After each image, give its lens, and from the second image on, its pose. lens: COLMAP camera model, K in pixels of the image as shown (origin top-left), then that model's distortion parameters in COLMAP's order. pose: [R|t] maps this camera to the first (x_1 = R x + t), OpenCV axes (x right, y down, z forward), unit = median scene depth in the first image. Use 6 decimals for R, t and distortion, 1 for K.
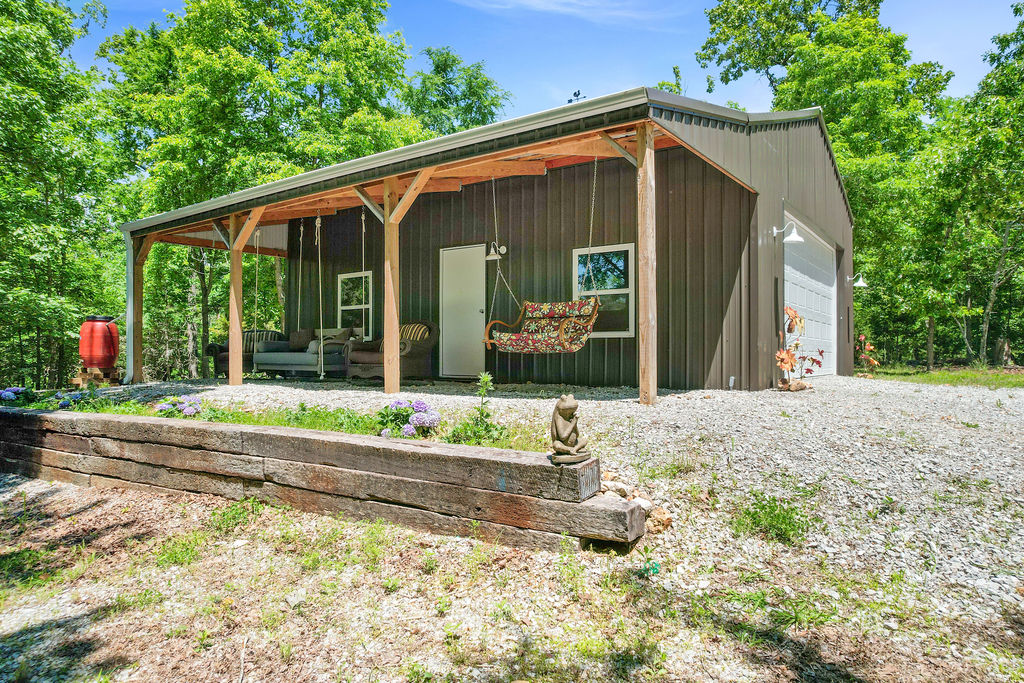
lens RADIAL K [[650.0, 0, 508.9], [0, 650.0, 343.7], [0, 0, 1]] dist [-0.076899, 0.062232]
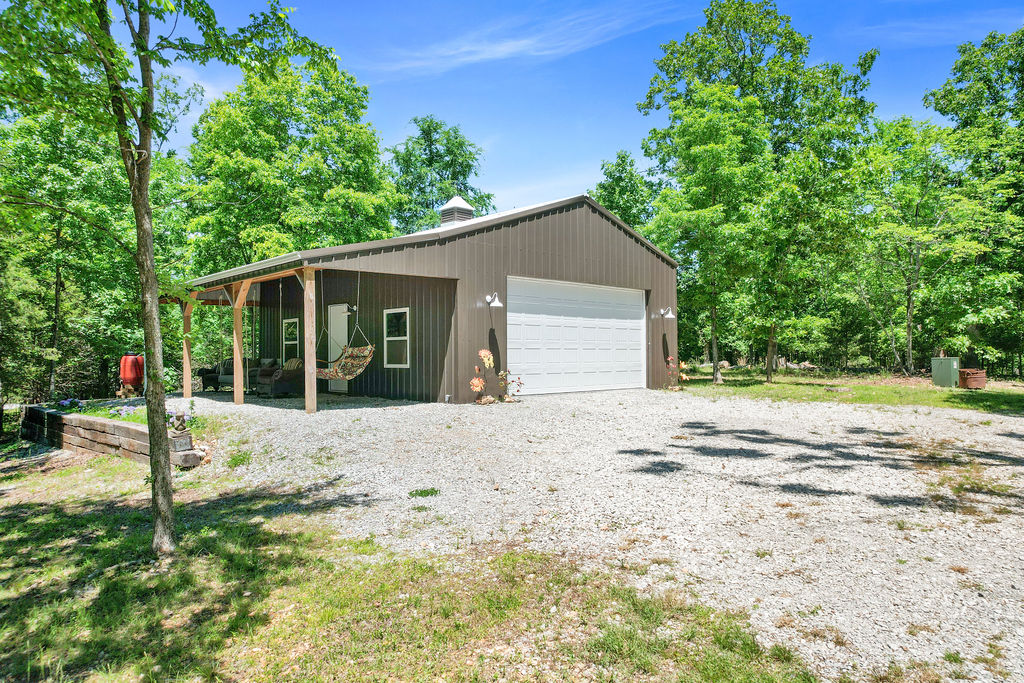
lens RADIAL K [[650.0, 0, 508.9], [0, 650.0, 343.7], [0, 0, 1]] dist [-0.076899, 0.062232]
pose [[0.982764, -0.013926, -0.184338, 0.506506], [0.014365, 0.999896, 0.001044, -0.047334], [0.184305, -0.003674, 0.982862, -0.341238]]
